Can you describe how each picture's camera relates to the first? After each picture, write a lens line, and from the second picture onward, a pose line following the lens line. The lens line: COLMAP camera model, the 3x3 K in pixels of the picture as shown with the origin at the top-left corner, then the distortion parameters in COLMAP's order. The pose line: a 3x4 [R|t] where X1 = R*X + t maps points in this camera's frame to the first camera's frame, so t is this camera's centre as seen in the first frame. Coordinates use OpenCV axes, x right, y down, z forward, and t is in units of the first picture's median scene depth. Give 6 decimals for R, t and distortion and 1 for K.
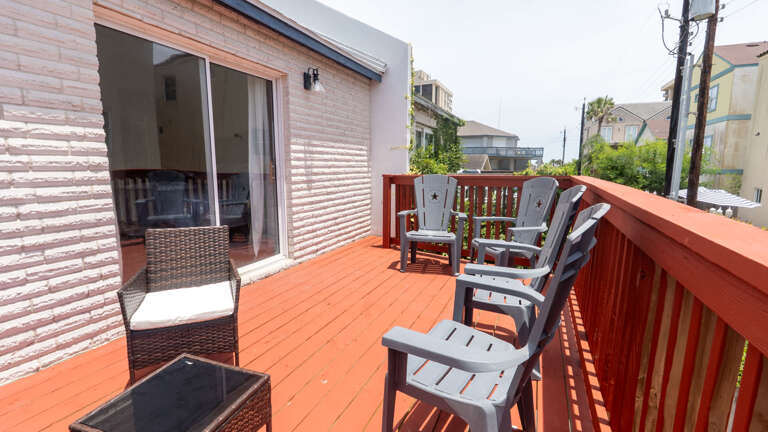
lens RADIAL K [[352.2, 0, 387.4], [0, 352.2, 216.3], [0, 0, 1]] dist [-0.010989, 0.001898]
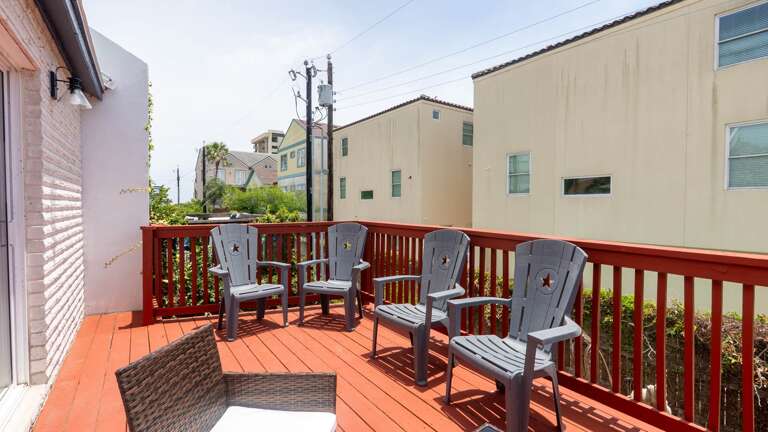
lens RADIAL K [[352.2, 0, 389.3], [0, 352.2, 215.8], [0, 0, 1]] dist [-0.010989, 0.001898]
pose [[0.514146, -0.025936, 0.857310, -0.179887], [0.121147, 0.991718, -0.042652, -0.021647], [-0.849104, 0.125790, 0.513030, 0.078720]]
